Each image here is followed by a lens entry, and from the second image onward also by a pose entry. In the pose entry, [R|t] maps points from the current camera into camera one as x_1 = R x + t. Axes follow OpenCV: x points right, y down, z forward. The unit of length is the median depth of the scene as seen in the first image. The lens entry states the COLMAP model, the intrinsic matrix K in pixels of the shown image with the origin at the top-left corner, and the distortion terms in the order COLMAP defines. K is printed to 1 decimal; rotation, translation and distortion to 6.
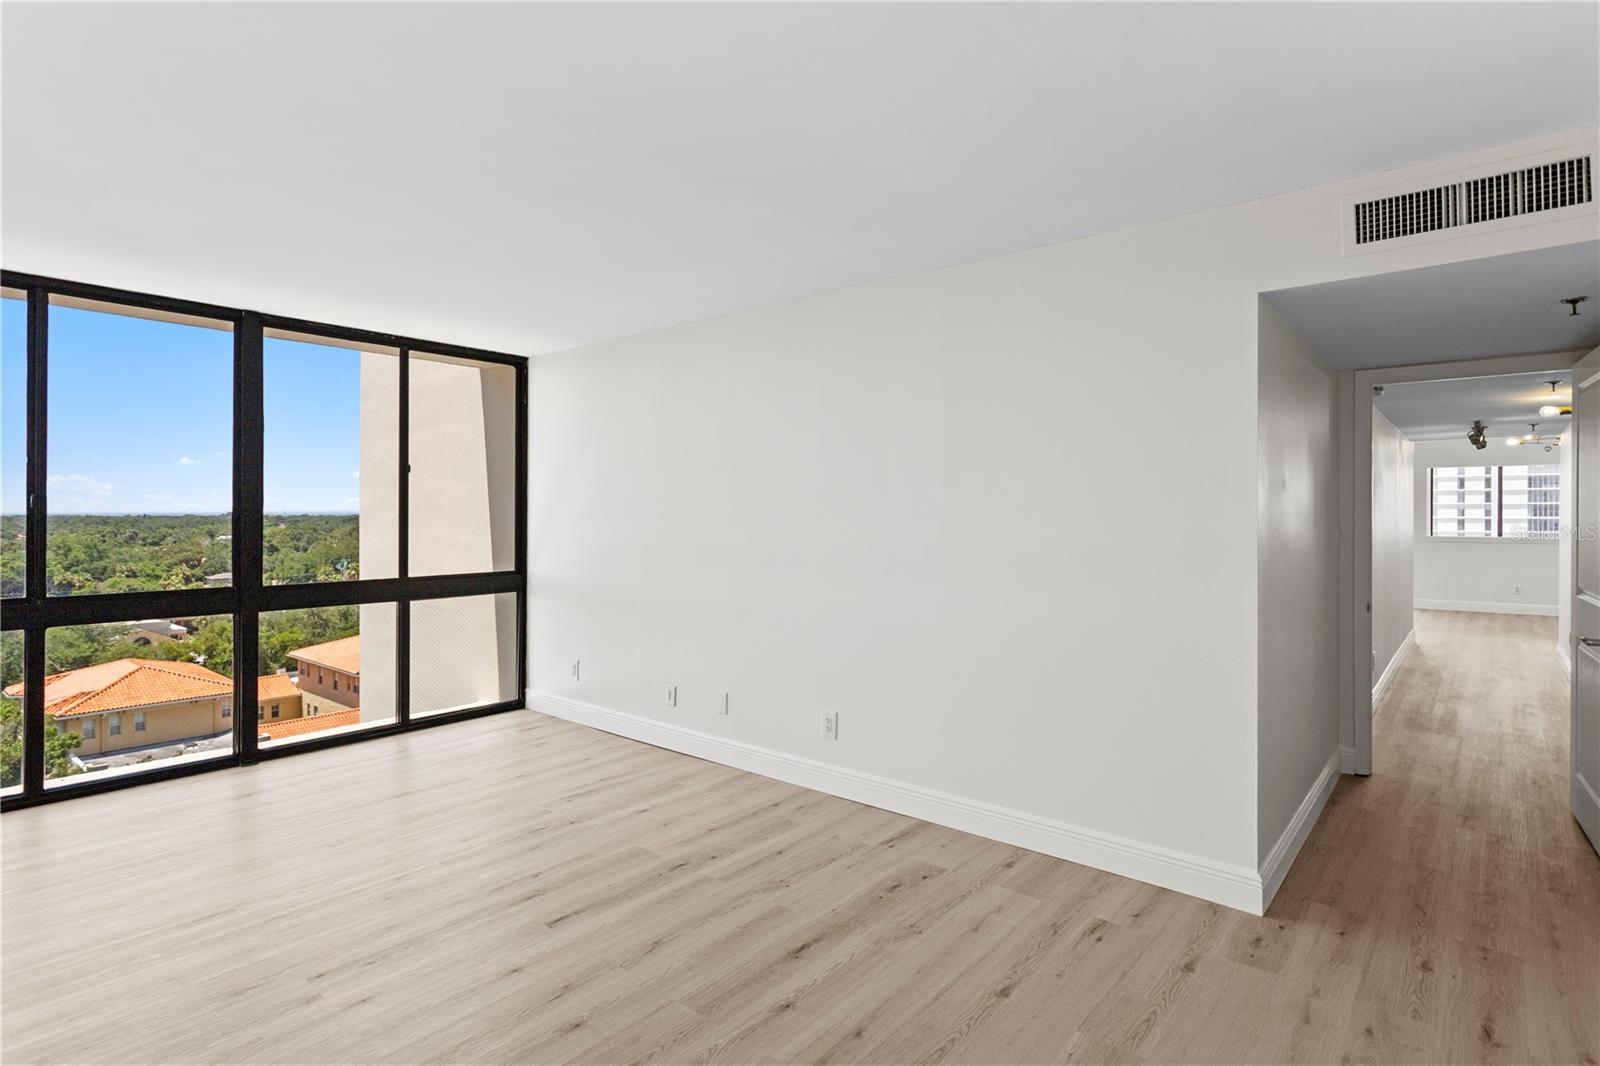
lens RADIAL K [[812.2, 0, 798.3], [0, 812.2, 511.2], [0, 0, 1]] dist [0.002191, 0.001641]
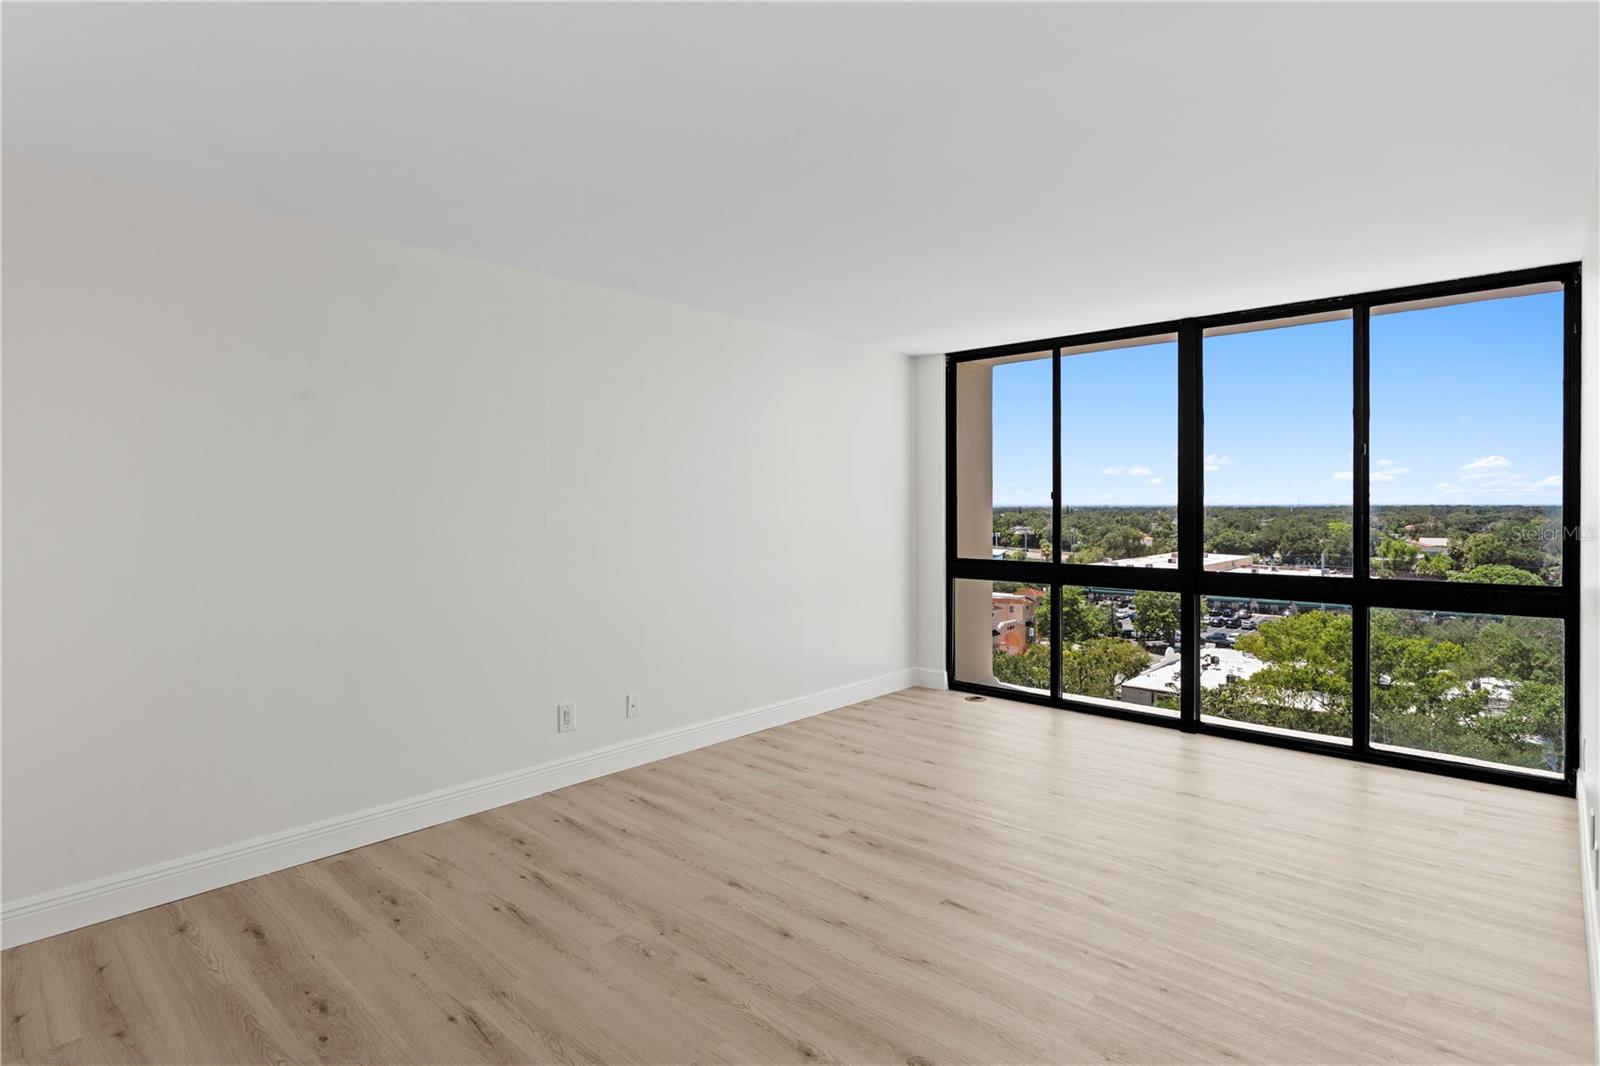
lens RADIAL K [[812.2, 0, 798.3], [0, 812.2, 511.2], [0, 0, 1]] dist [0.002191, 0.001641]
pose [[-0.039276, 0.001732, -0.999227, 0.597429], [0.010800, 0.999941, 0.001309, 0.008150], [0.999170, -0.010740, -0.039292, 0.702126]]
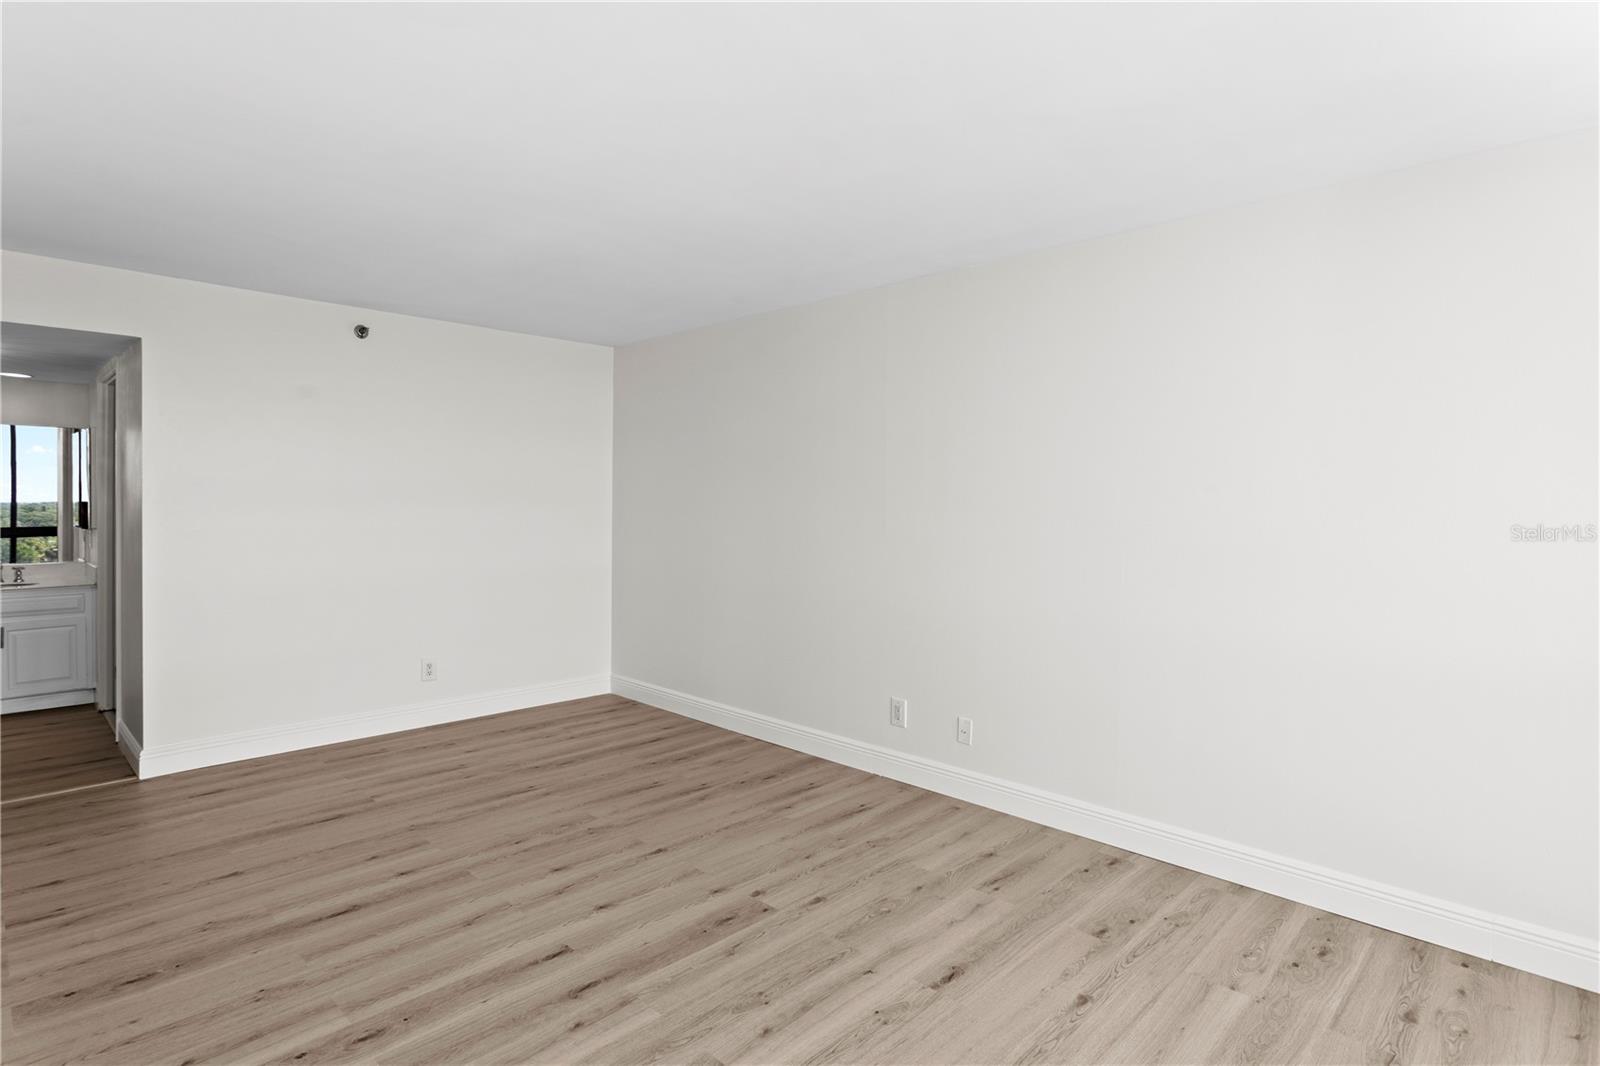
lens RADIAL K [[812.2, 0, 798.3], [0, 812.2, 511.2], [0, 0, 1]] dist [0.002191, 0.001641]
pose [[-0.997278, -0.009484, 0.073116, -0.520505], [-0.009588, 0.999953, -0.001067, 0.000175], [-0.073102, -0.001765, -0.997323, 1.569111]]
